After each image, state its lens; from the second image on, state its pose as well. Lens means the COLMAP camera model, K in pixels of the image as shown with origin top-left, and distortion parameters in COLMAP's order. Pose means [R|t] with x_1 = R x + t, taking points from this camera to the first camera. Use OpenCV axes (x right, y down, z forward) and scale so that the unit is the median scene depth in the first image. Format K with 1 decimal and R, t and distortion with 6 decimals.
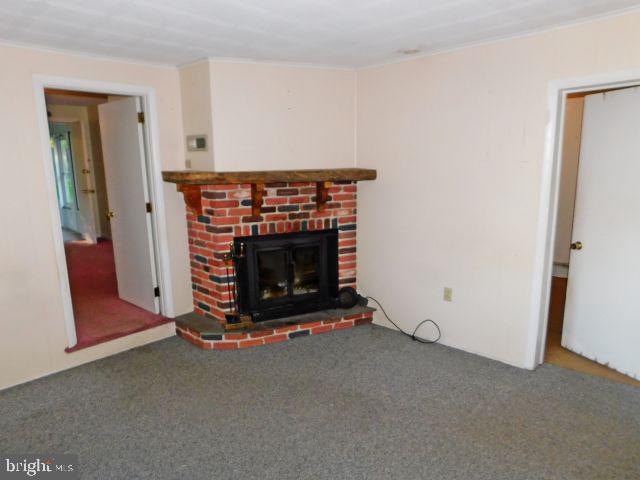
lens RADIAL K [[454.9, 0, 320.3], [0, 454.9, 237.6], [0, 0, 1]] dist [-0.048413, -0.004934]
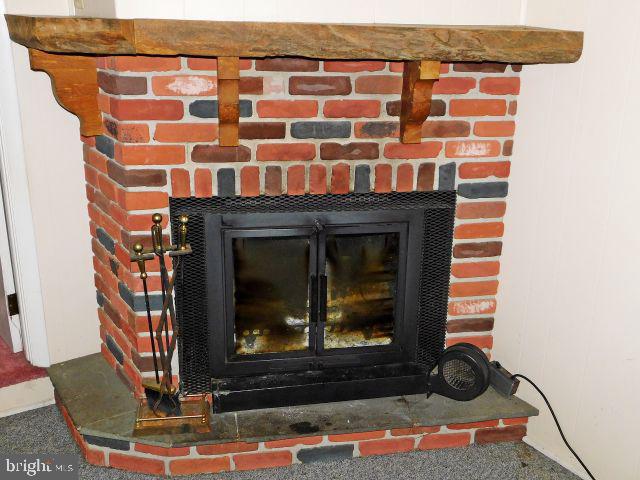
lens RADIAL K [[696.9, 0, 318.8], [0, 696.9, 237.4], [0, 0, 1]] dist [0.006865, 0.000000]
pose [[0.971716, 0.097976, -0.214868, 0.059695], [-0.071487, 0.989223, 0.127775, -0.050059], [0.225071, -0.108801, 0.968249, 0.436541]]
